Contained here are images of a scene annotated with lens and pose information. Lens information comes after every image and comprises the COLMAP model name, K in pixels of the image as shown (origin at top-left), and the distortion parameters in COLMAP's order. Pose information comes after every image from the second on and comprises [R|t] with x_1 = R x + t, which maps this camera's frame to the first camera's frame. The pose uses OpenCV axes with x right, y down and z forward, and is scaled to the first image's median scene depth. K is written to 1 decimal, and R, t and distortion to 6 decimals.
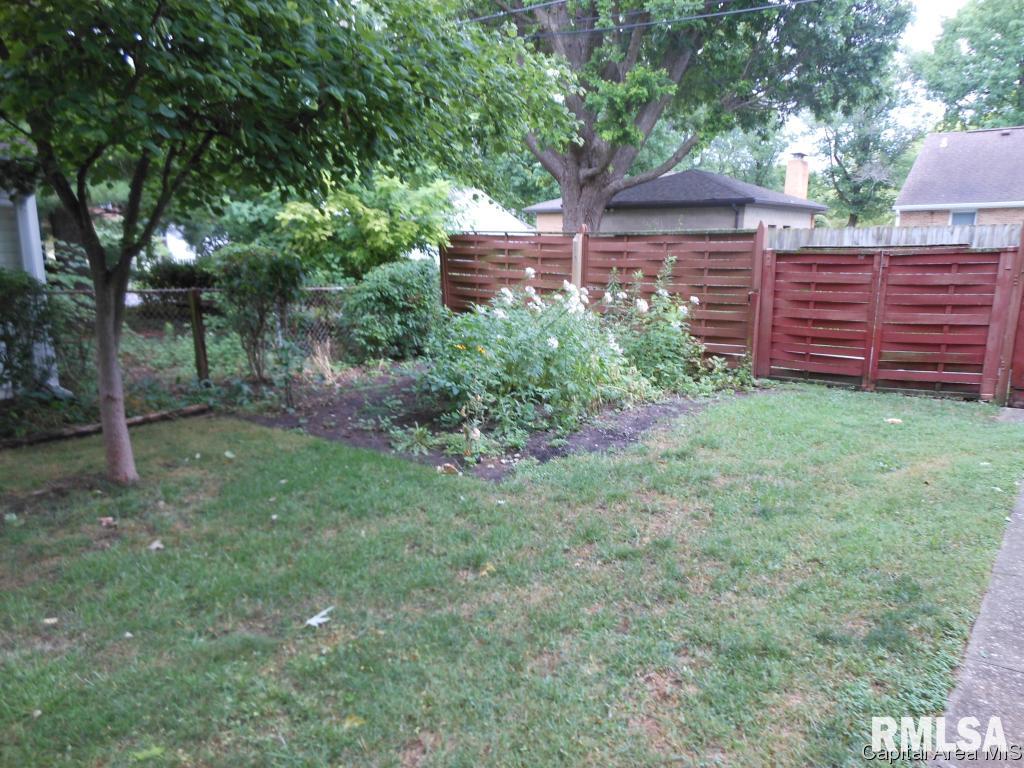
lens RADIAL K [[775.4, 0, 536.3], [0, 775.4, 417.0], [0, 0, 1]] dist [0.029312, 0.010074]
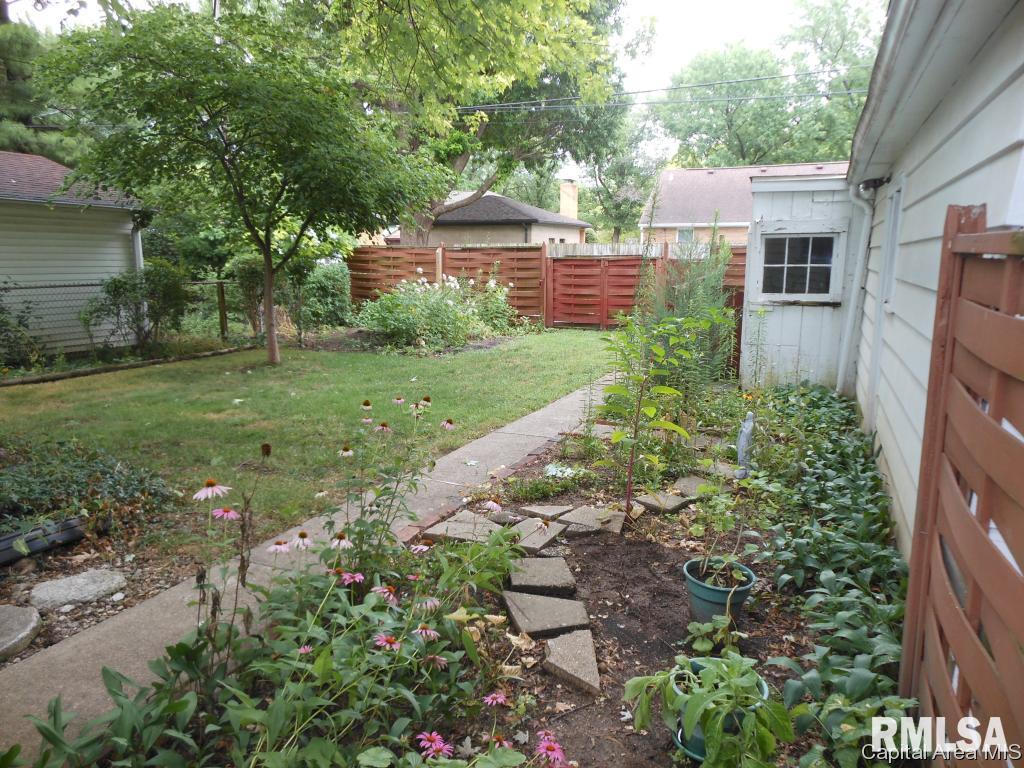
lens RADIAL K [[775.4, 0, 536.3], [0, 775.4, 417.0], [0, 0, 1]] dist [0.029312, 0.010074]
pose [[0.965302, -0.056549, 0.254941, -0.115255], [0.058705, 0.998275, -0.000850, 0.085298], [-0.254453, 0.015787, 0.966956, -0.399982]]
